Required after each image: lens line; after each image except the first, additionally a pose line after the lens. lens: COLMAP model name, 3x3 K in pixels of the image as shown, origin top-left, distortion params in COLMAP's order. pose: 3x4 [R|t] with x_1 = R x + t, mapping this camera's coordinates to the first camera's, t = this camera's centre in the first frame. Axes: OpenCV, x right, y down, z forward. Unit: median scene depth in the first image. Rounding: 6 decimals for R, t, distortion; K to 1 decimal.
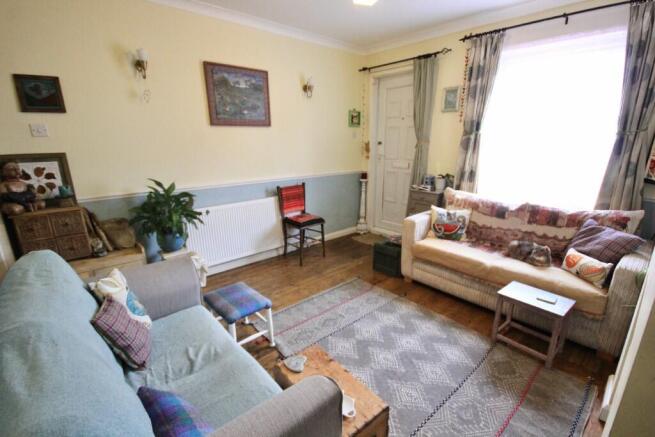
lens RADIAL K [[302.6, 0, 334.2], [0, 302.6, 220.5], [0, 0, 1]] dist [0.005036, -0.000501]
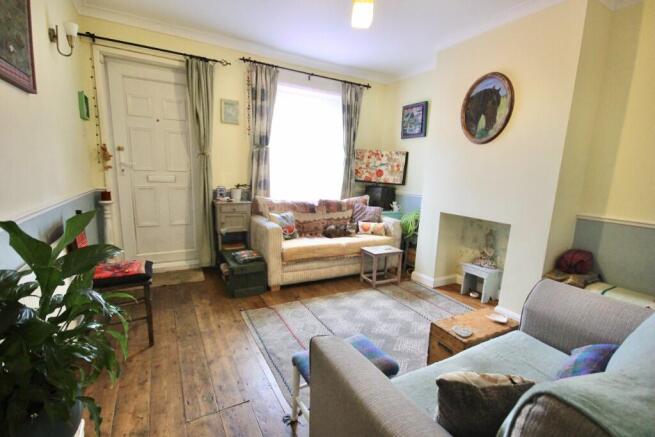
lens RADIAL K [[302.6, 0, 332.2], [0, 302.6, 219.3], [0, 0, 1]] dist [0.005036, -0.000501]
pose [[0.236141, -0.162327, 0.958064, -0.682059], [0.201867, 0.972633, 0.115039, -0.112633], [-0.950519, 0.166237, 0.262447, 0.552498]]
